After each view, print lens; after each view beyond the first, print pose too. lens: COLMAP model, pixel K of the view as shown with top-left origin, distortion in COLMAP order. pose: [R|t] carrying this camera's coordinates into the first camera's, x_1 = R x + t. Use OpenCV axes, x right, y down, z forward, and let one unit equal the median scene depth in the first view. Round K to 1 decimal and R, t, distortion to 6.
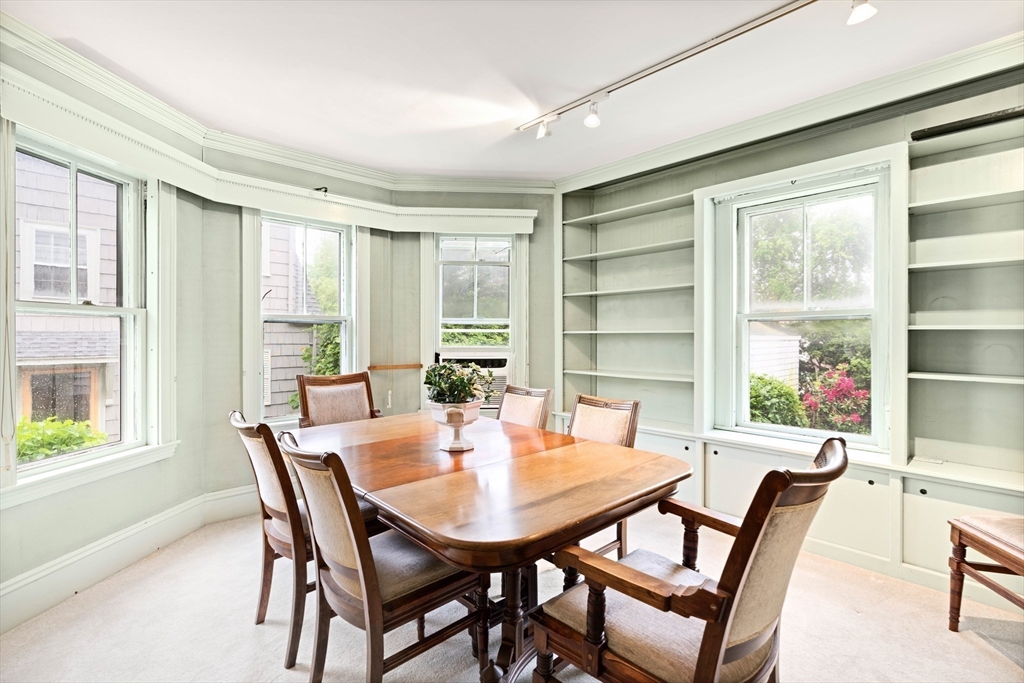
lens RADIAL K [[467.1, 0, 516.2], [0, 467.1, 336.7], [0, 0, 1]] dist [-0.006084, 0.000677]
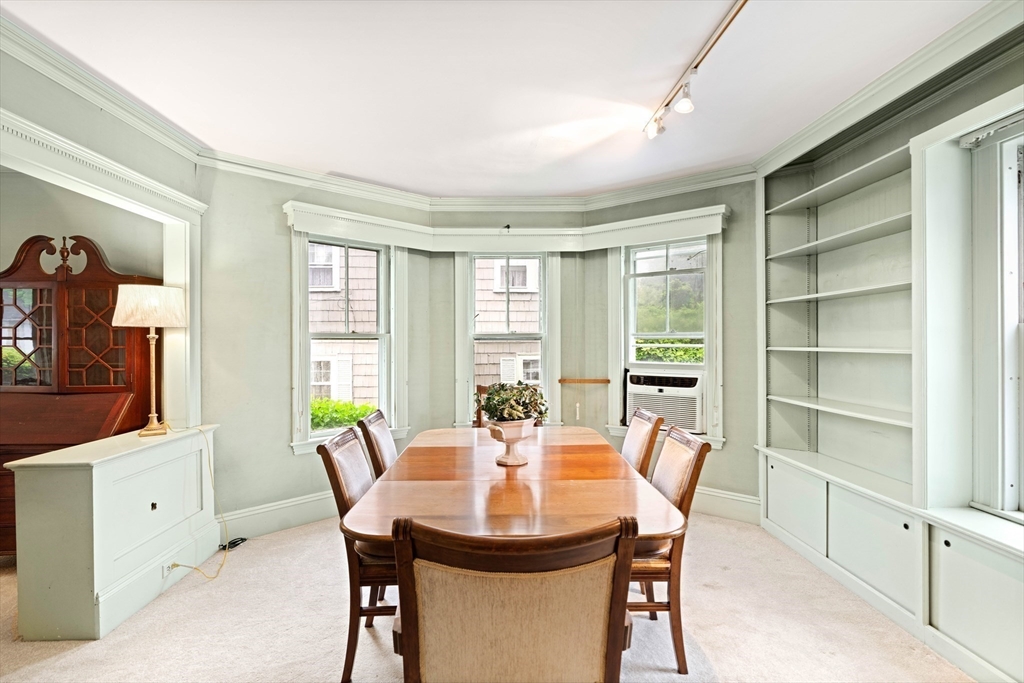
lens RADIAL K [[480.6, 0, 512.0], [0, 480.6, 341.5], [0, 0, 1]] dist [-0.003073, 0.000916]
pose [[0.744241, -0.003051, -0.667905, 0.331482], [0.002665, 0.999995, -0.001598, -0.021697], [0.667906, -0.000591, 0.744245, 0.090397]]
